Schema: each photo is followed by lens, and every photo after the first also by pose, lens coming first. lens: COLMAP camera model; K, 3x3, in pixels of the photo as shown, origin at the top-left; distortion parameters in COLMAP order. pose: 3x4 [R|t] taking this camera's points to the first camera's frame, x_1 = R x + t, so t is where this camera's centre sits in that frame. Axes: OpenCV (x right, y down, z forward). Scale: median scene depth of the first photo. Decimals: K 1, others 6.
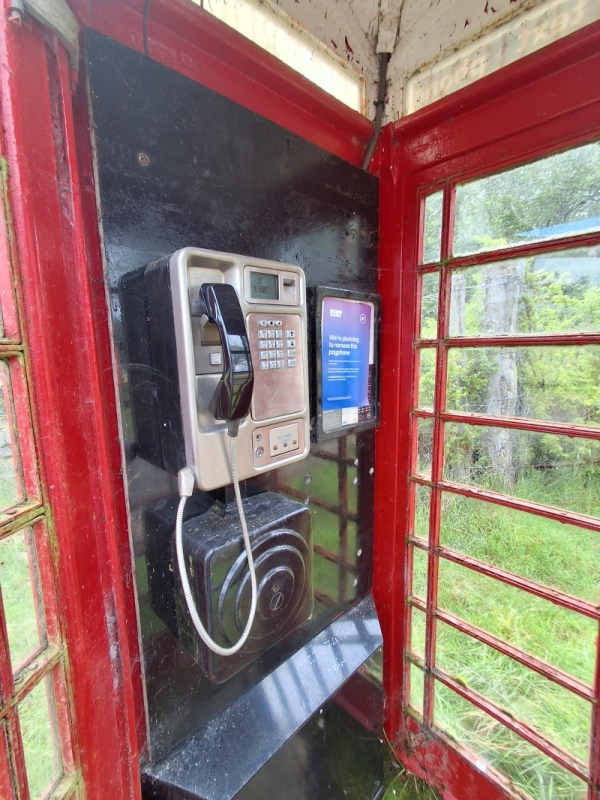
lens RADIAL K [[372.6, 0, 303.6], [0, 372.6, 397.9], [0, 0, 1]] dist [0.020140, 0.005200]
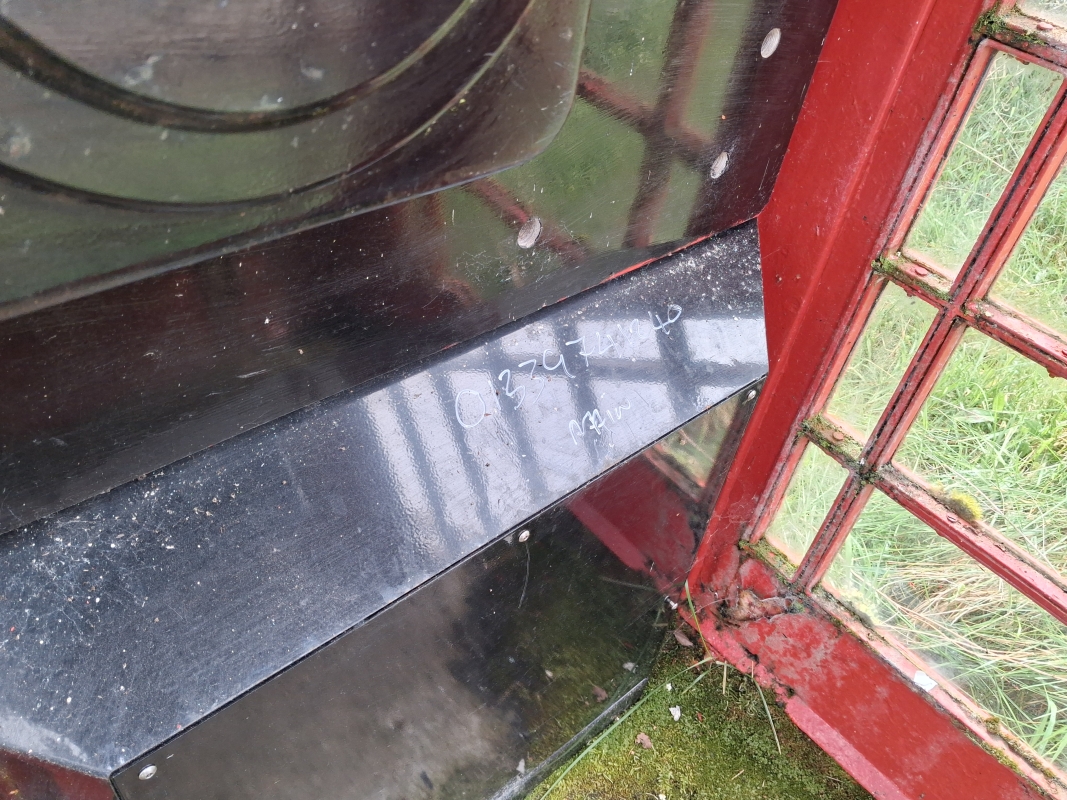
lens RADIAL K [[858.0, 0, 540.8], [0, 858.0, 401.1], [0, 0, 1]] dist [0.048241, -0.042424]
pose [[0.989269, 0.130297, 0.066103, 0.003199], [-0.145299, 0.829882, 0.538687, 0.358193], [0.015332, -0.542511, 0.839908, 0.464385]]
